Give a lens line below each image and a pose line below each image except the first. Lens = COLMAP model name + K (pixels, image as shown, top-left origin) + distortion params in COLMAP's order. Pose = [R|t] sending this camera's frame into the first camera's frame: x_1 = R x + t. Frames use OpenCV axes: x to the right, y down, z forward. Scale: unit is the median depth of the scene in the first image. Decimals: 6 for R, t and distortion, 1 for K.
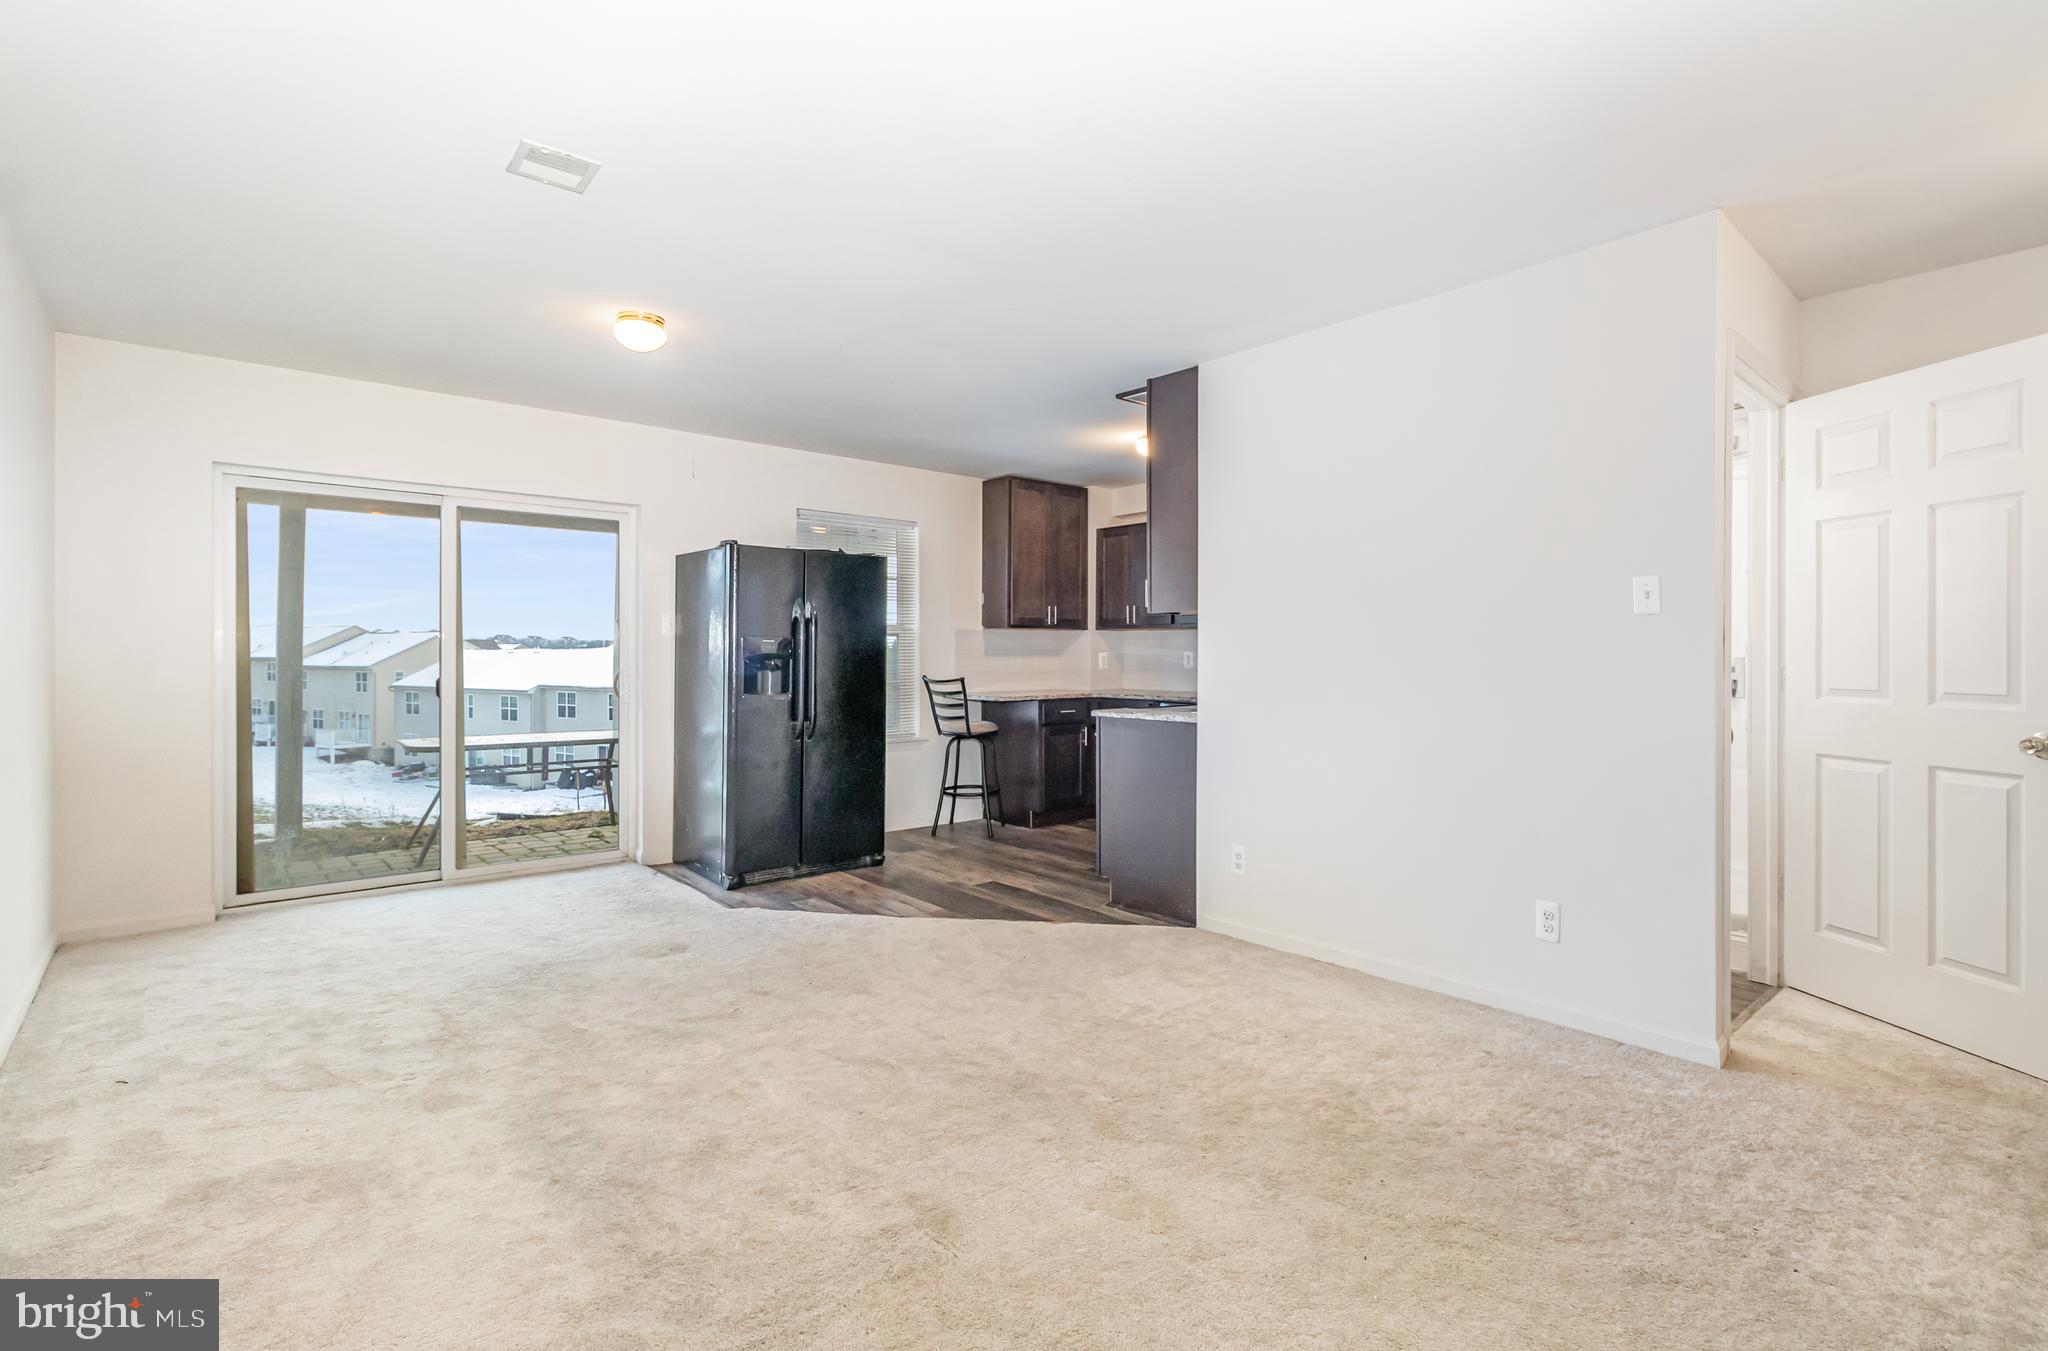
lens RADIAL K [[974.2, 0, 1030.9], [0, 974.2, 634.9], [0, 0, 1]] dist [0.001103, 0.000444]
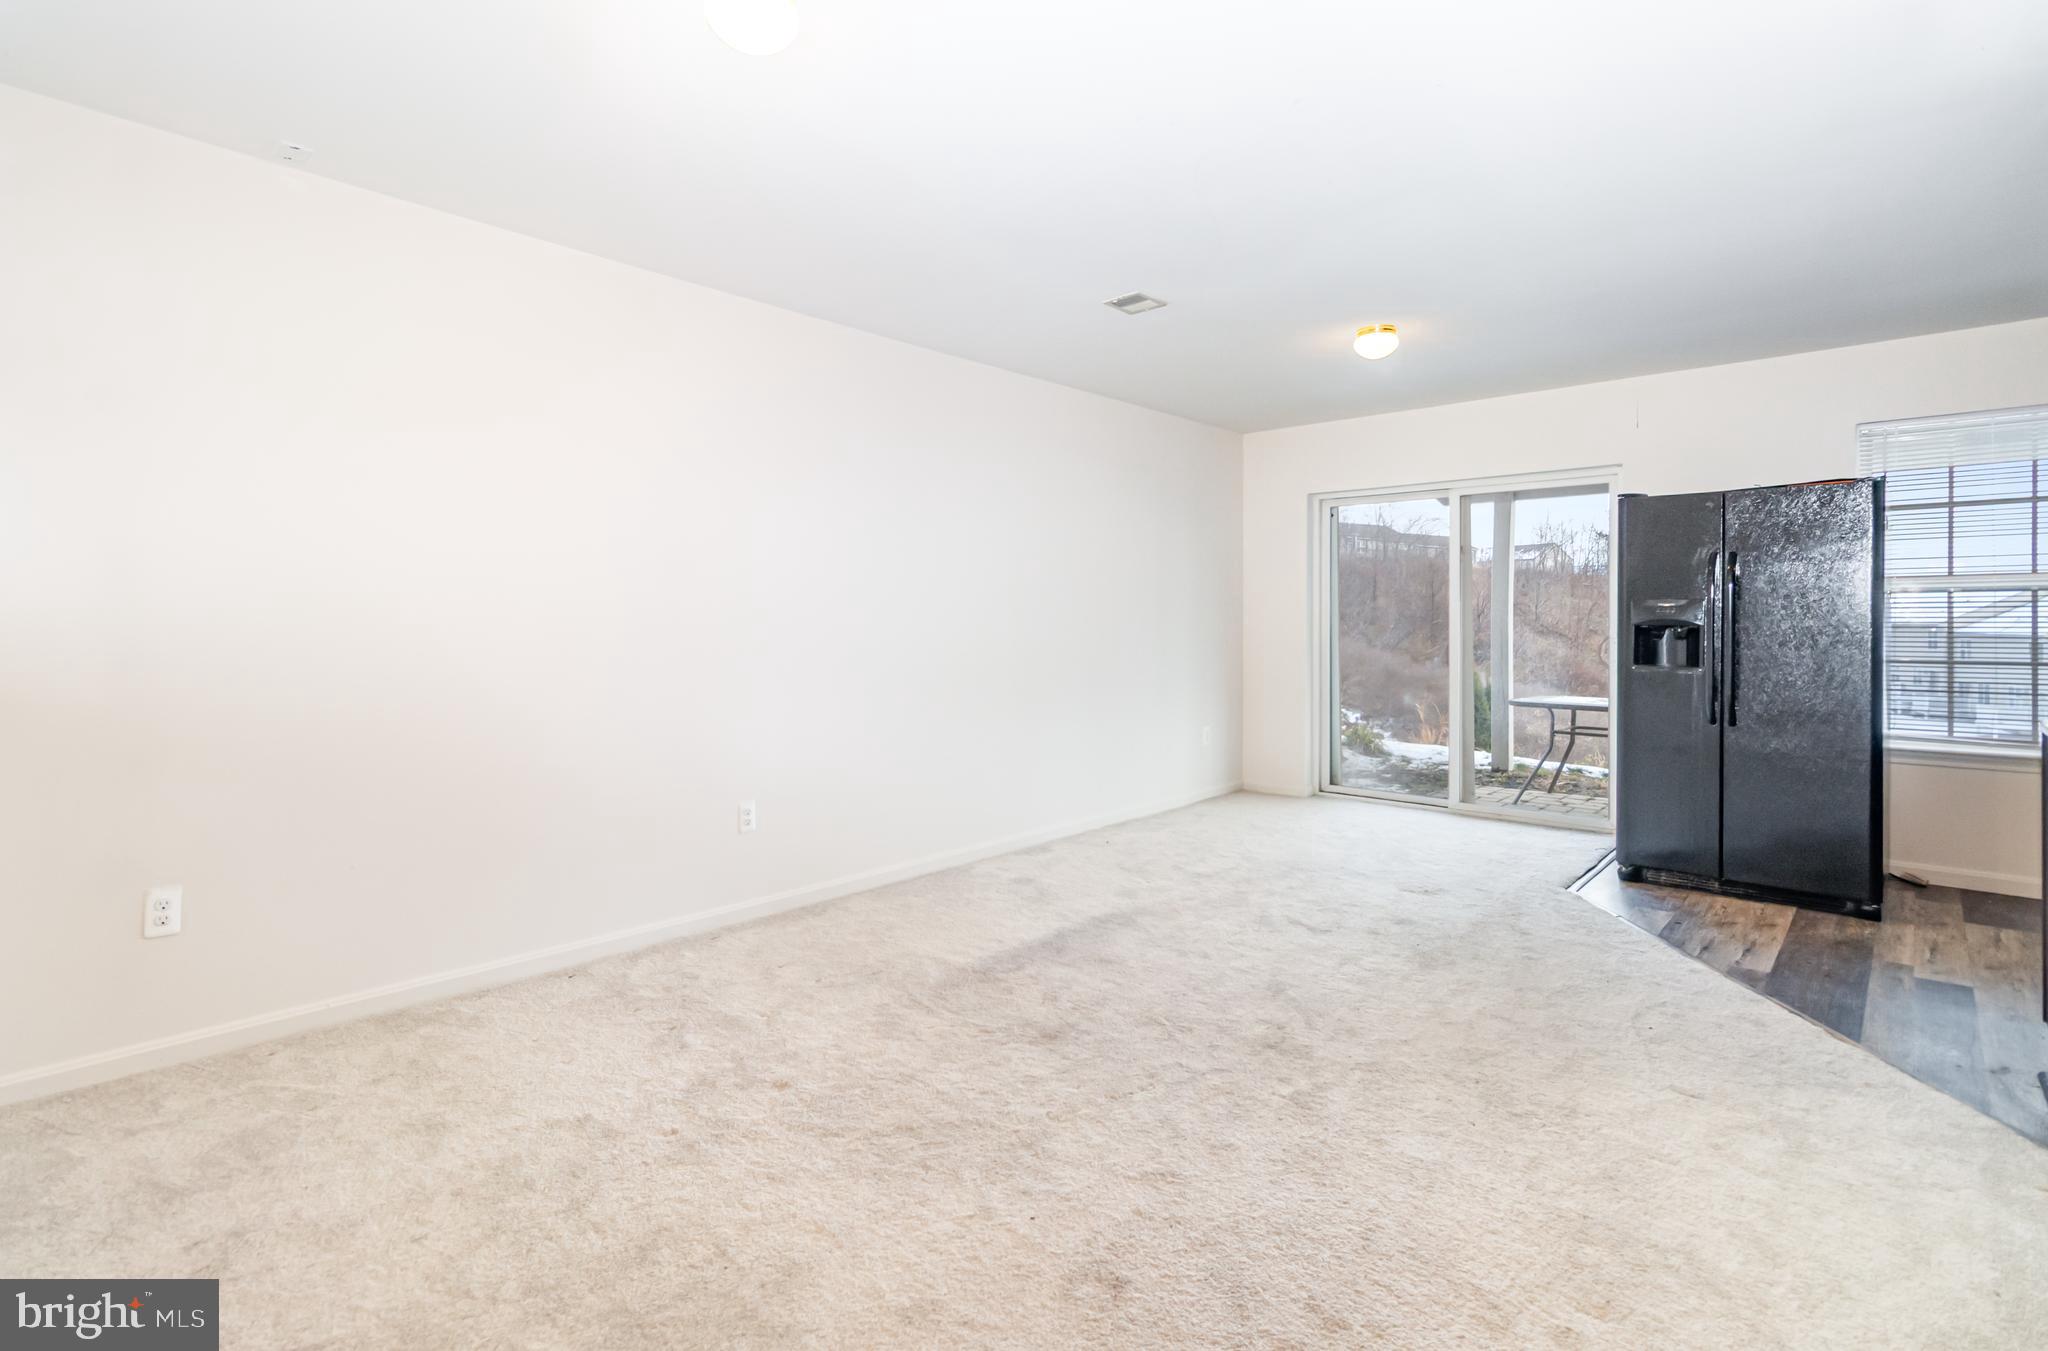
lens RADIAL K [[974.2, 0, 1030.9], [0, 974.2, 634.9], [0, 0, 1]] dist [0.001103, 0.000444]
pose [[0.084434, 0.008438, -0.996393, 0.636061], [0.028867, 0.999524, 0.010911, 0.008934], [0.996011, -0.029684, 0.084150, 0.439443]]
